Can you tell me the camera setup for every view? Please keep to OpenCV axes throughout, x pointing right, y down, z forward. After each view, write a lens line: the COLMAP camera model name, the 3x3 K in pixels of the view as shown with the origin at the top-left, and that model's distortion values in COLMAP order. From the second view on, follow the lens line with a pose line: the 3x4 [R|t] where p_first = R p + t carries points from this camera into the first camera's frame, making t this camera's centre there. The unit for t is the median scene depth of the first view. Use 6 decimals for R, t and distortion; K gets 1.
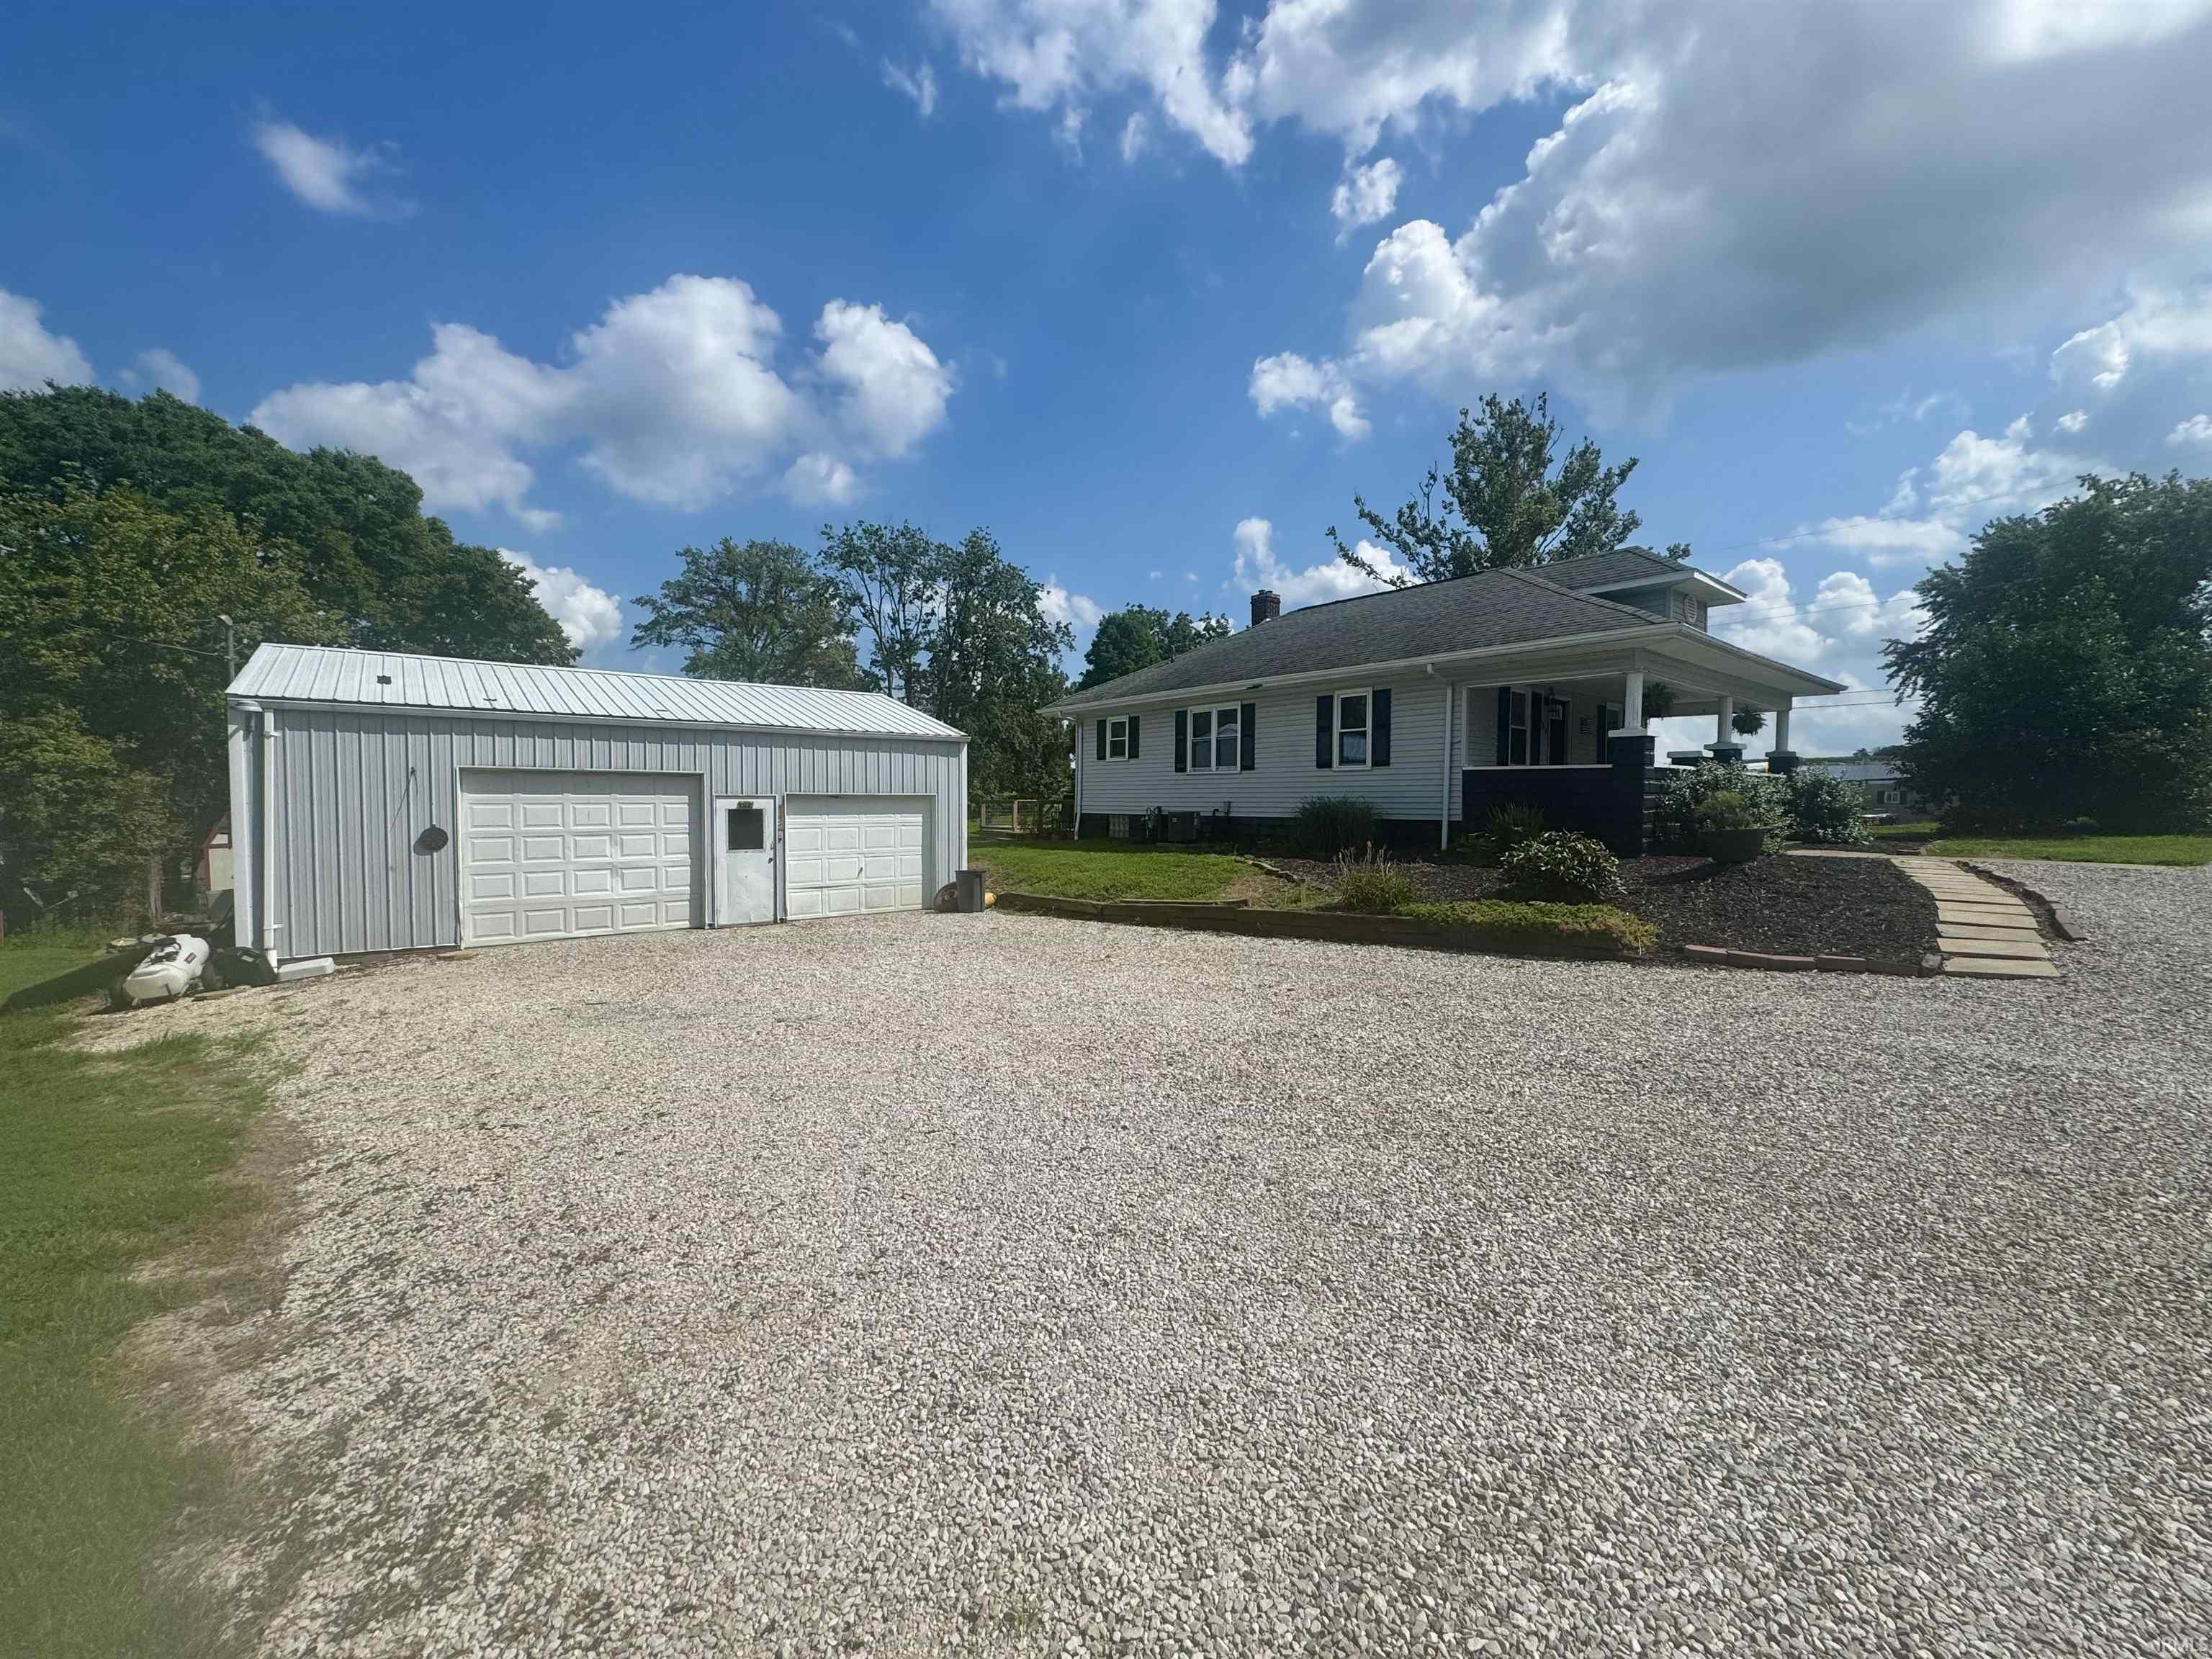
lens RADIAL K [[890.5, 0, 1150.8], [0, 890.5, 821.2], [0, 0, 1]] dist [0.053126, 0.000031]
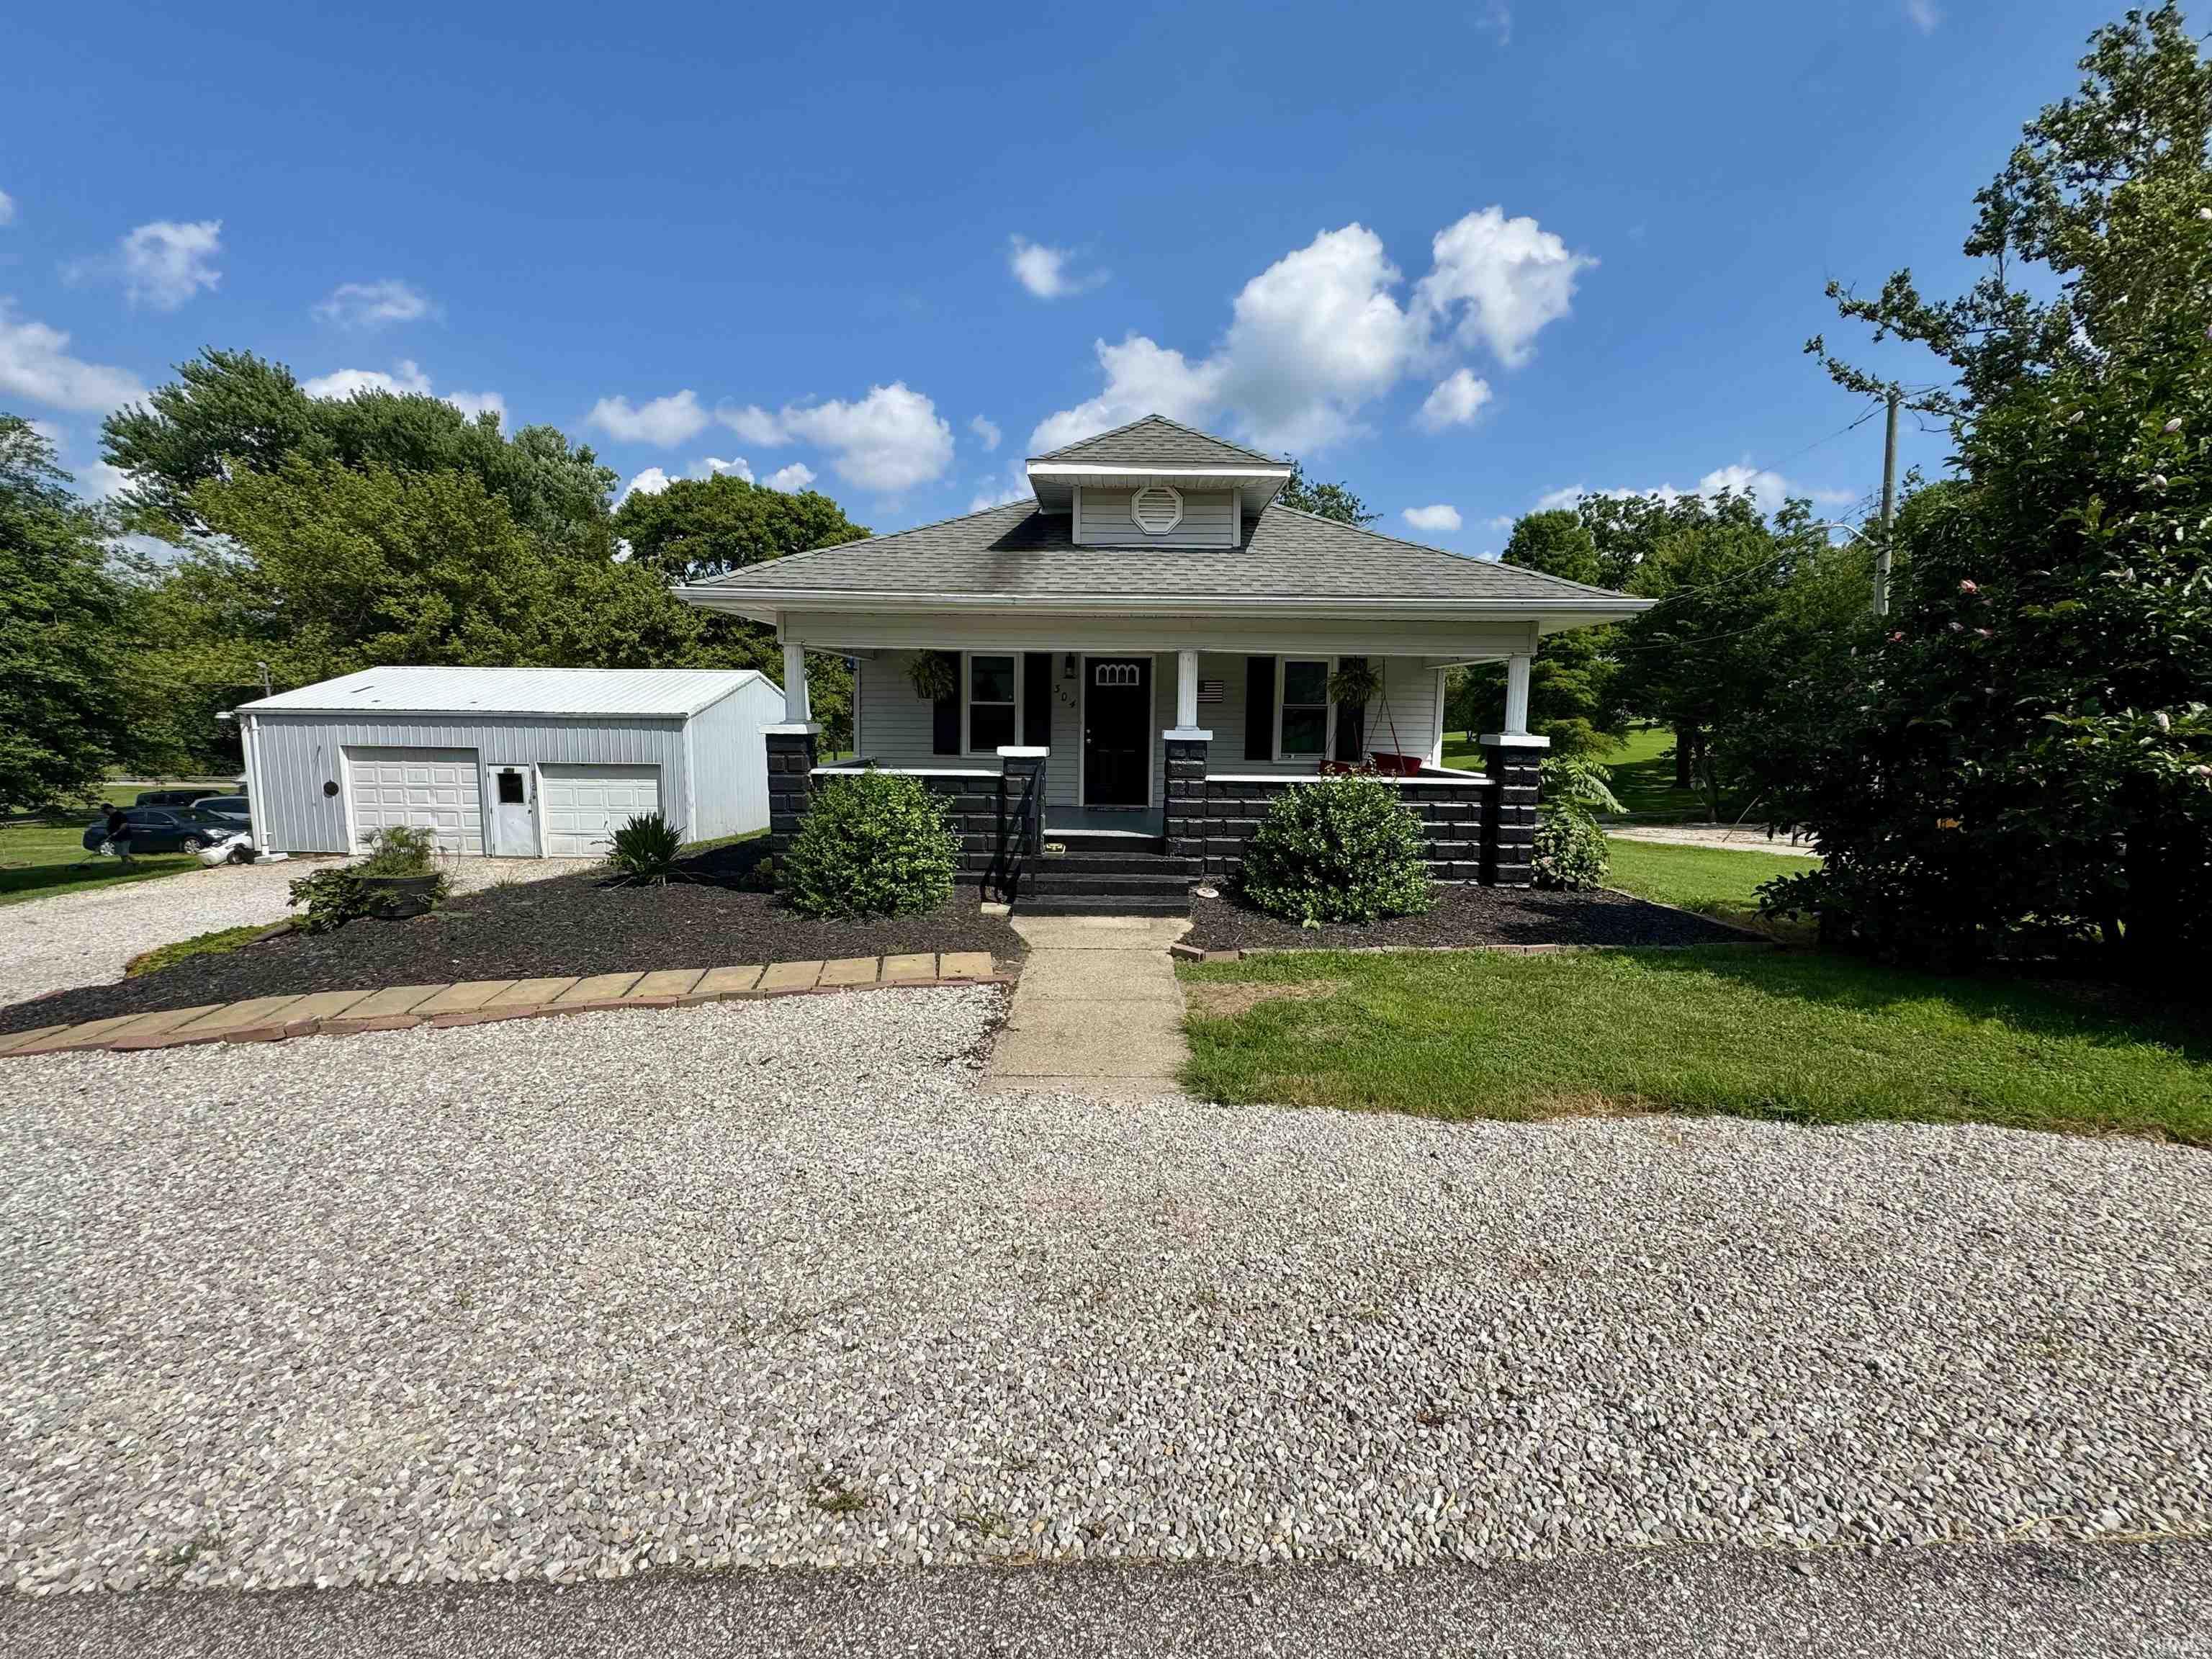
lens RADIAL K [[879.8, 0, 1109.9], [0, 879.8, 826.0], [0, 0, 1]] dist [-0.000594, 0.000226]
pose [[0.734573, 0.091778, -0.672294, 0.702308], [-0.032326, 0.994419, 0.100432, -0.061818], [0.677759, -0.052042, 0.733440, 0.412527]]
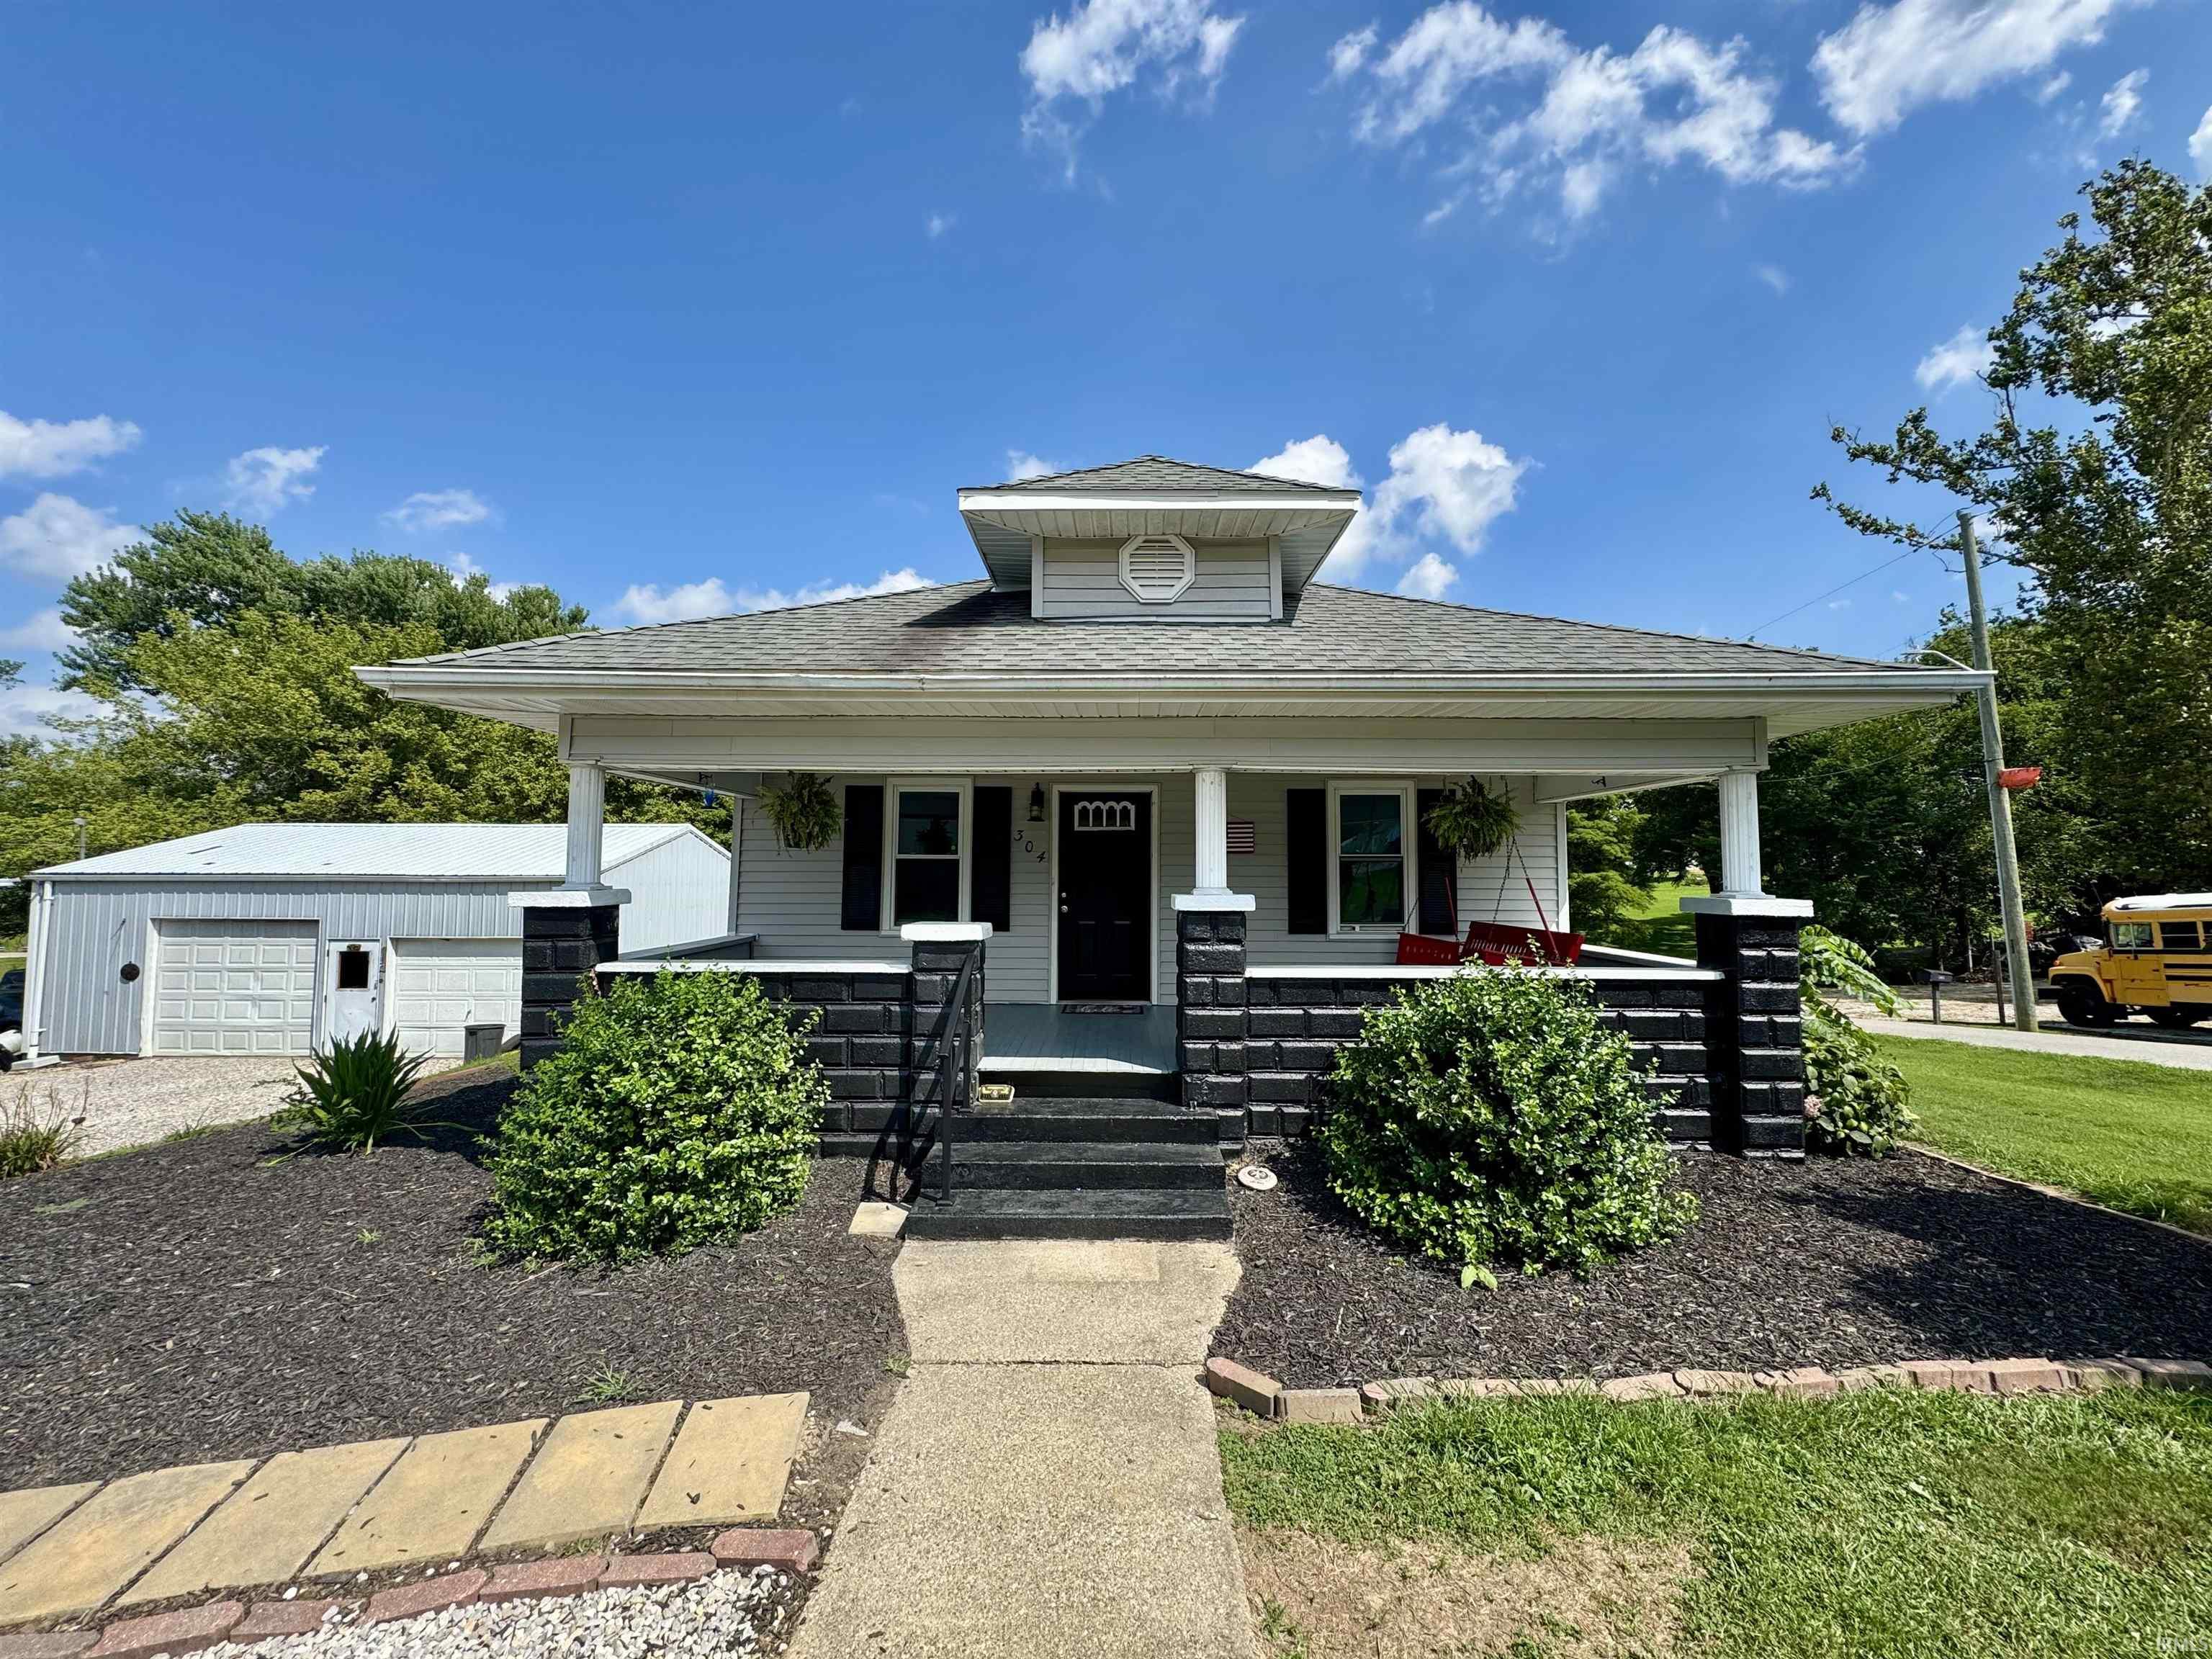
lens RADIAL K [[879.8, 0, 1109.9], [0, 879.8, 826.0], [0, 0, 1]] dist [-0.000594, 0.000226]
pose [[0.734567, -0.035725, -0.677595, 0.597966], [-0.023312, 0.996695, -0.077822, -0.065504], [0.678135, 0.072962, 0.731306, 0.535390]]
